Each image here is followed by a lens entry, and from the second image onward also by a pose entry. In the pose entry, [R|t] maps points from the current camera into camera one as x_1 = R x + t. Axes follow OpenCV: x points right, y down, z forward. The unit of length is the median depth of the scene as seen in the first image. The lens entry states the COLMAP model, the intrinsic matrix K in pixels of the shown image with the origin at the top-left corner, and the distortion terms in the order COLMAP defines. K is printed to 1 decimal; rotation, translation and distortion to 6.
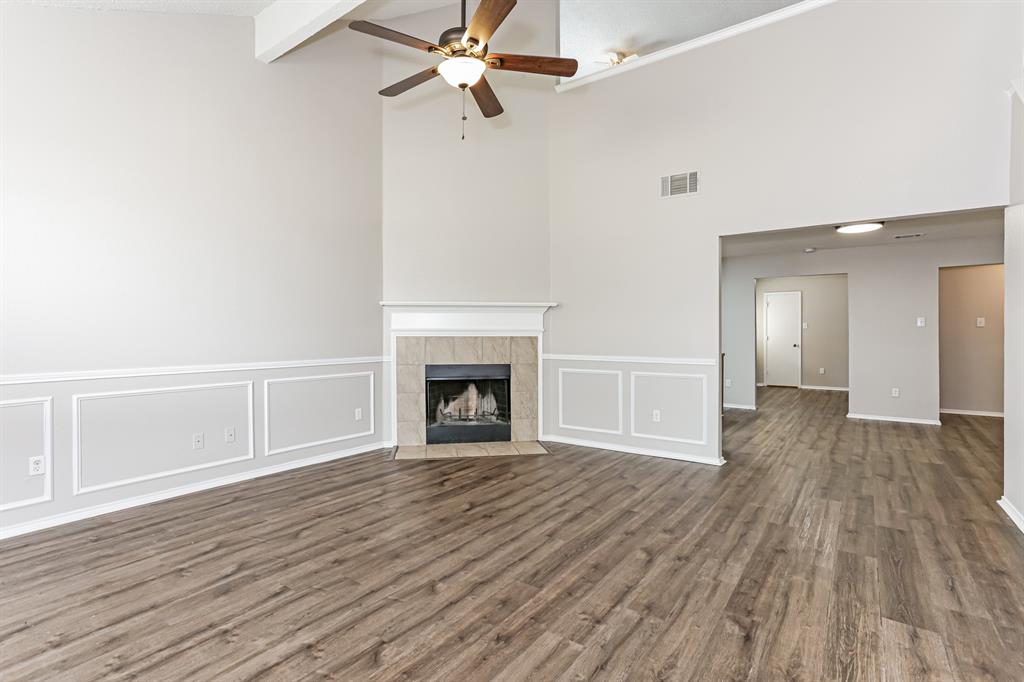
lens RADIAL K [[504.8, 0, 509.1], [0, 504.8, 335.8], [0, 0, 1]] dist [-0.041096, 0.026123]
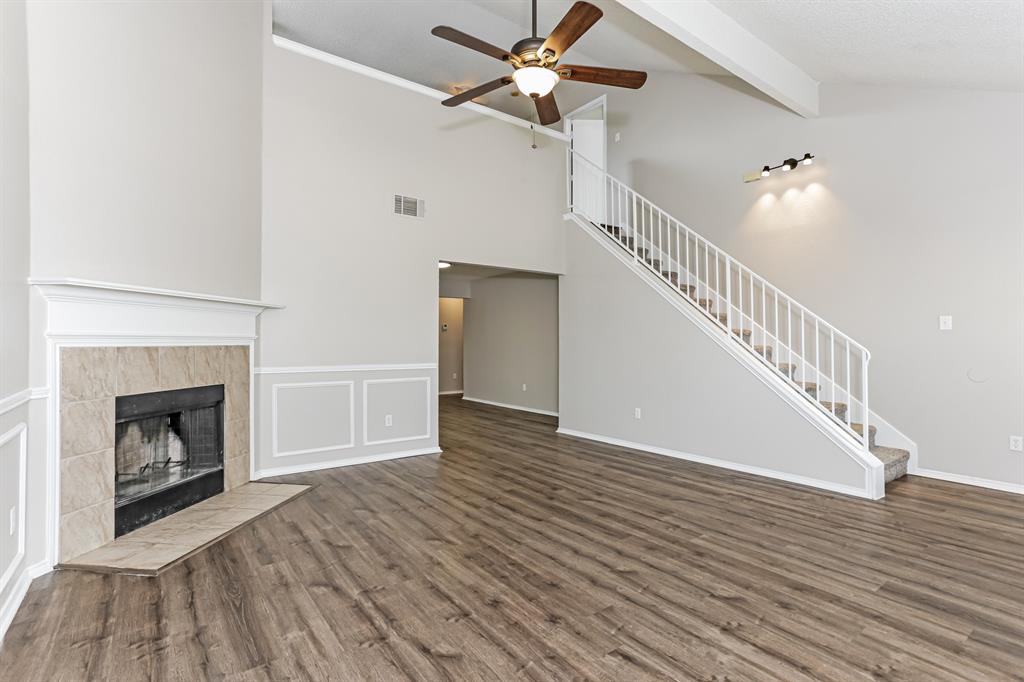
lens RADIAL K [[504.8, 0, 509.1], [0, 504.8, 335.8], [0, 0, 1]] dist [-0.041096, 0.026123]
pose [[0.270427, 0.012445, 0.962660, -0.916278], [0.001352, 0.999911, -0.013307, -0.004594], [-0.962740, 0.004900, 0.270386, 0.666253]]
